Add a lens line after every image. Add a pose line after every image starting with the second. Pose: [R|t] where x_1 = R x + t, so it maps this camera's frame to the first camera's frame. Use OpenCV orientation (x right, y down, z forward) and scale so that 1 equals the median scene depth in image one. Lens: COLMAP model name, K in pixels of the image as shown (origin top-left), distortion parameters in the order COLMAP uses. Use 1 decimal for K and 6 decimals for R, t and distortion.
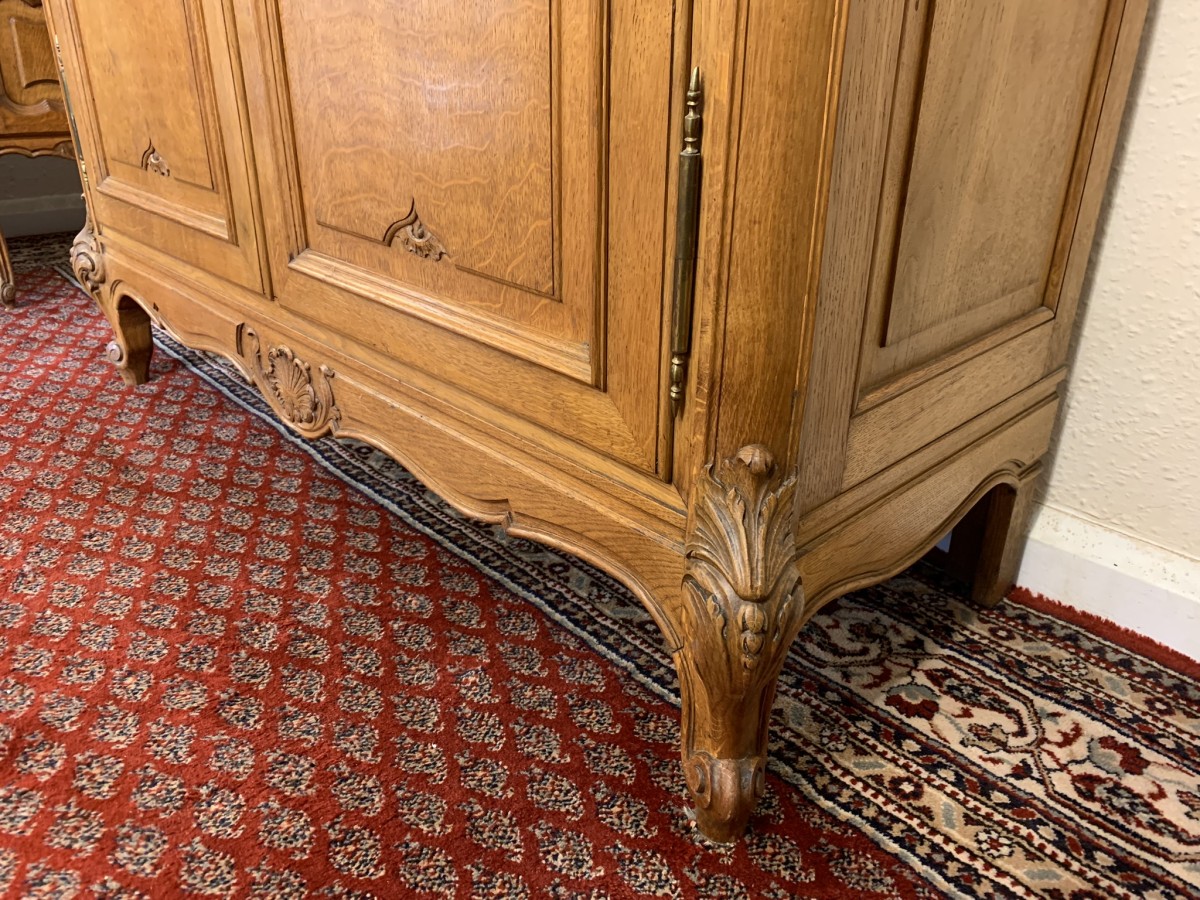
lens RADIAL K [[919.7, 0, 587.6], [0, 919.7, 440.1], [0, 0, 1]] dist [0.018277, -0.014987]
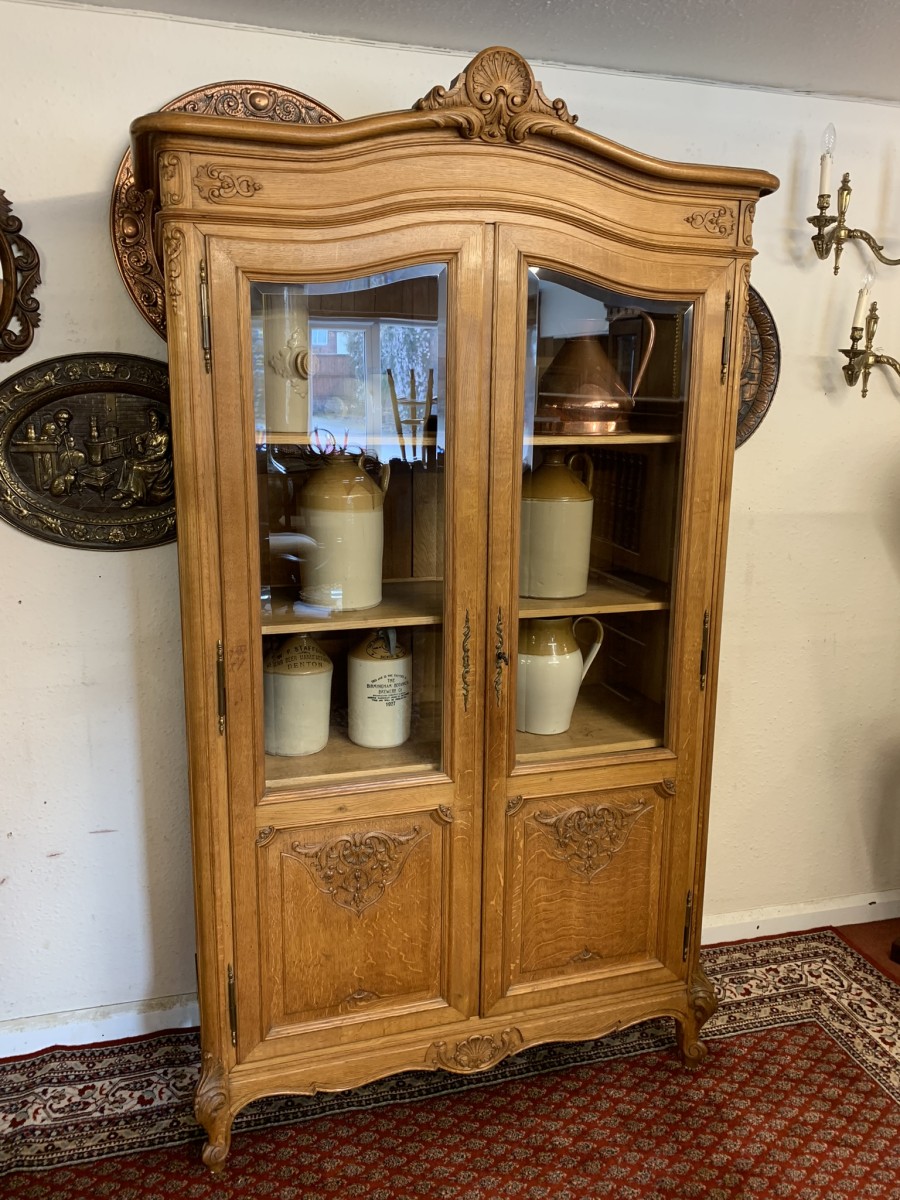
lens RADIAL K [[919.7, 0, 447.3], [0, 919.7, 586.6], [0, 0, 1]] dist [0.018277, -0.014987]
pose [[0.439736, -0.178374, 0.880236, -2.707942], [0.364622, 0.931133, 0.006535, -1.466032], [-0.820782, 0.318080, 0.474492, -0.446630]]
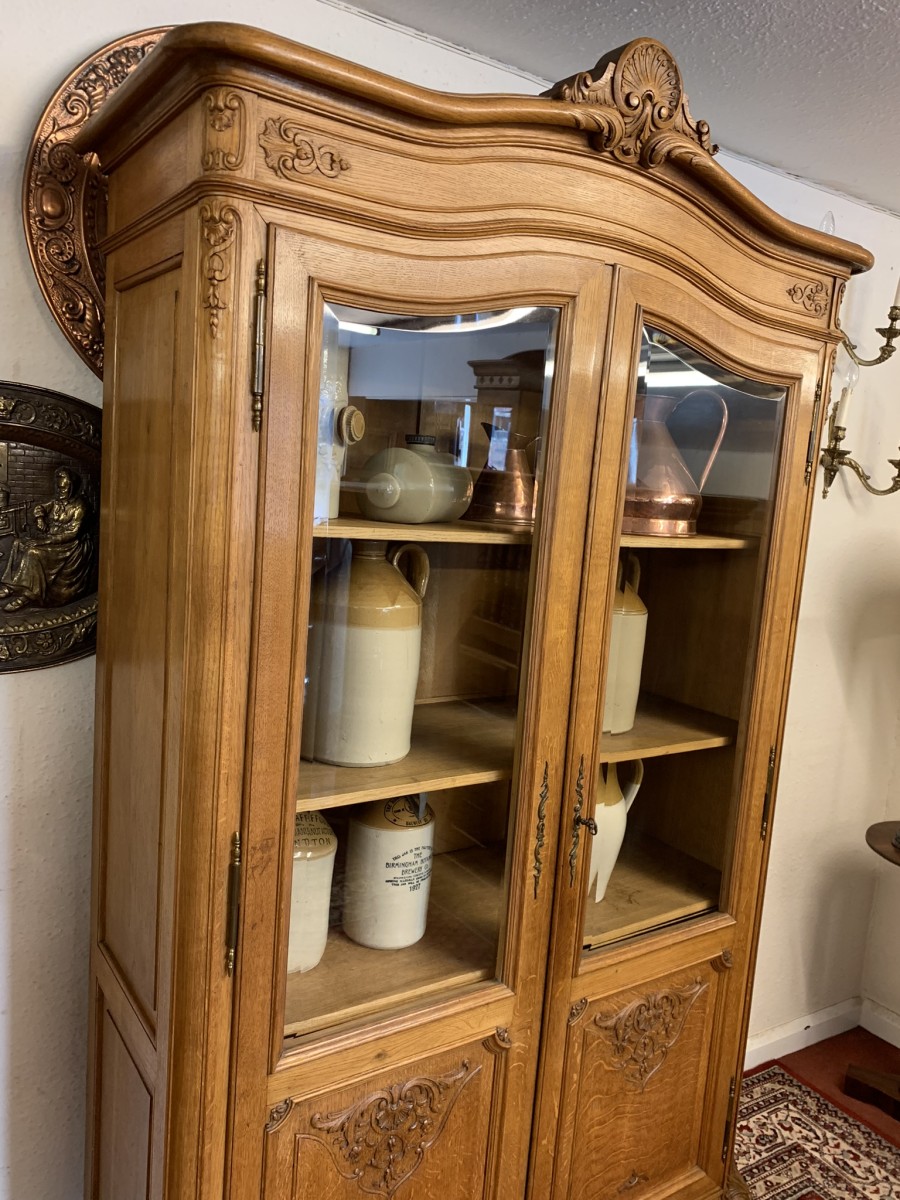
lens RADIAL K [[919.7, 0, 457.5], [0, 919.7, 599.9], [0, 0, 1]] dist [0.018277, -0.014987]
pose [[0.153174, -0.126576, 0.980059, -2.323259], [0.340700, 0.937720, 0.067859, -1.883243], [-0.927611, 0.323512, 0.186759, 0.441614]]
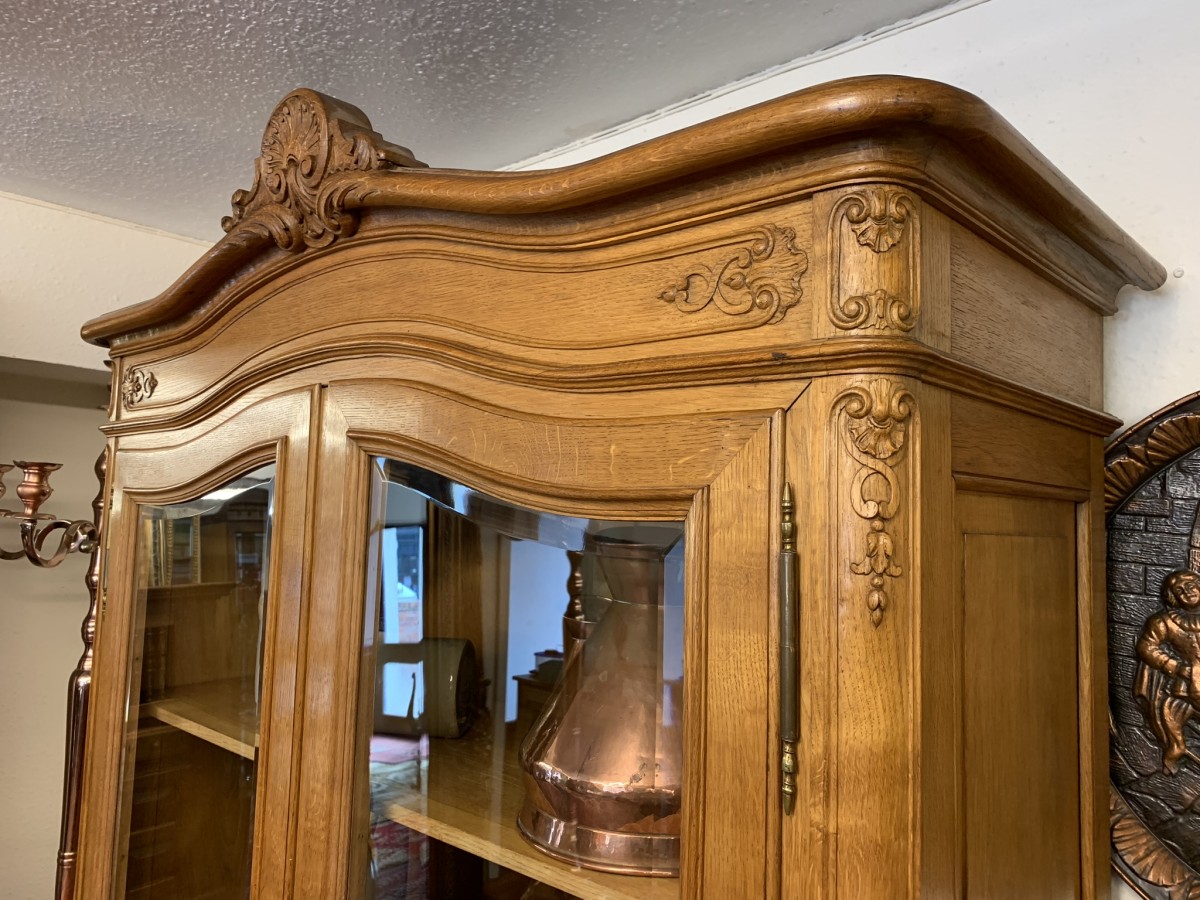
lens RADIAL K [[919.7, 0, 591.1], [0, 919.7, 442.7], [0, 0, 1]] dist [0.018277, -0.014987]
pose [[0.997275, 0.031881, 0.066524, -0.131597], [0.004264, 0.875373, -0.483430, -1.604236], [-0.073646, 0.482397, 0.872852, -0.792645]]
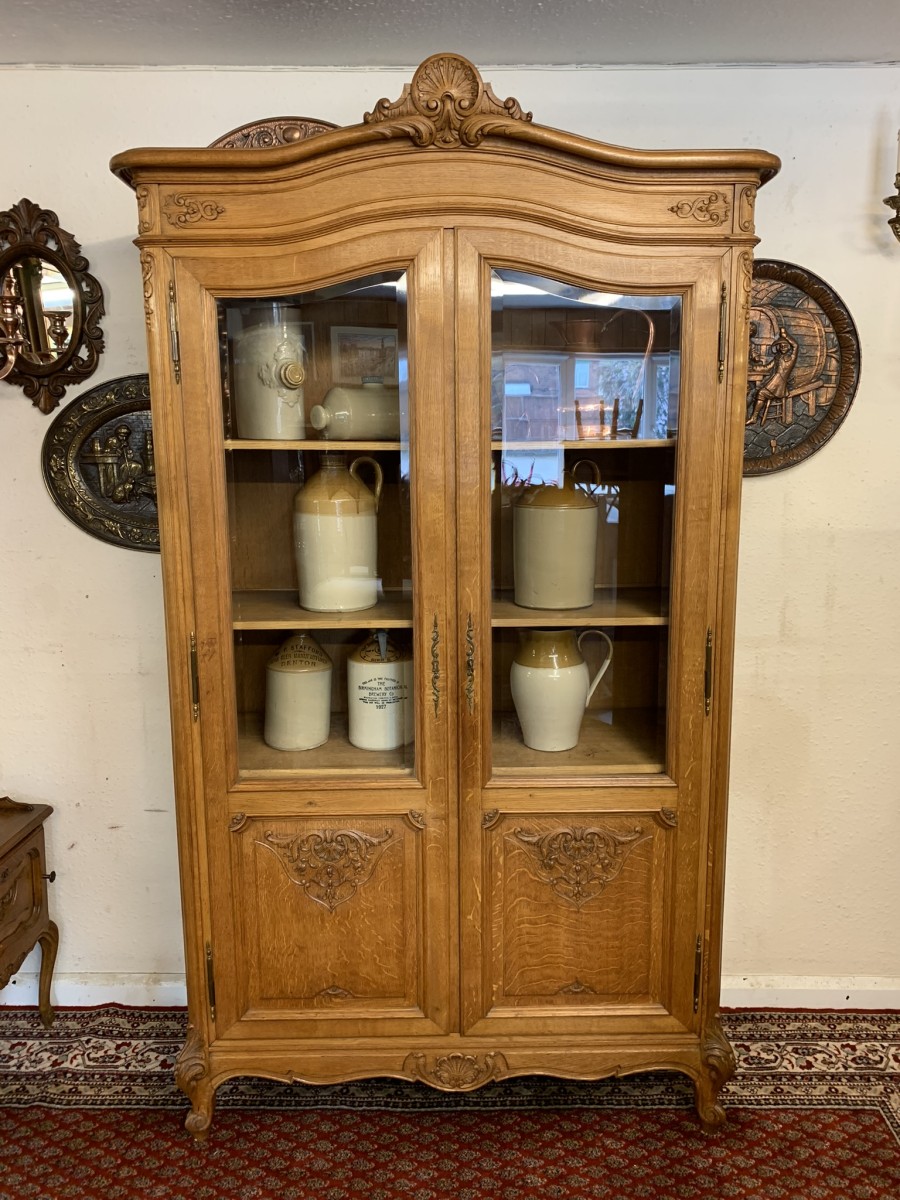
lens RADIAL K [[919.7, 0, 457.0], [0, 919.7, 590.0], [0, 0, 1]] dist [0.018277, -0.014987]
pose [[0.669864, -0.133882, 0.730313, -2.257481], [0.316702, 0.941163, -0.117952, -1.113829], [-0.671552, 0.310303, 0.672852, -1.034328]]
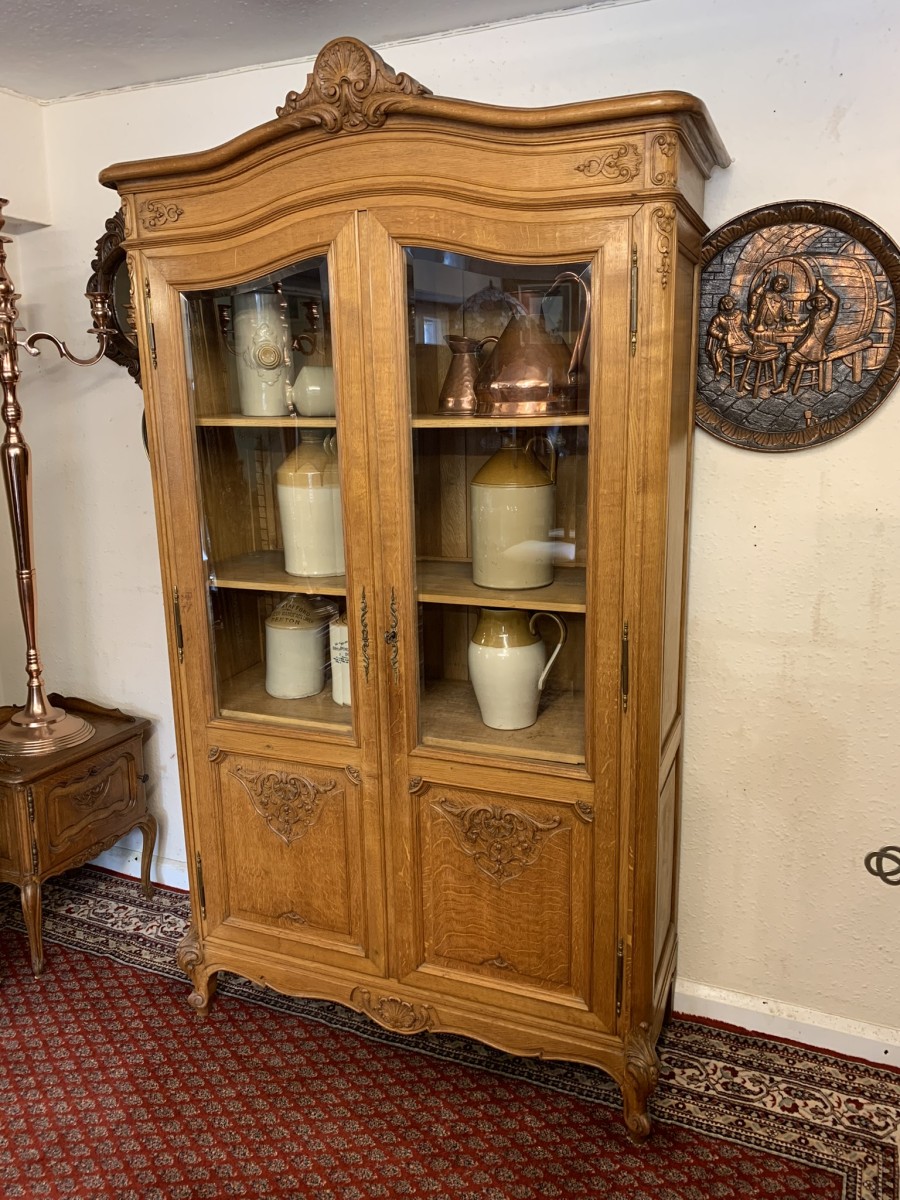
lens RADIAL K [[919.7, 0, 445.6], [0, 919.7, 595.4], [0, 0, 1]] dist [0.018277, -0.014987]
pose [[0.907453, -0.117188, 0.403479, -1.311754], [0.197801, 0.966394, -0.164186, -0.855692], [-0.370679, 0.228800, 0.900137, -1.747775]]
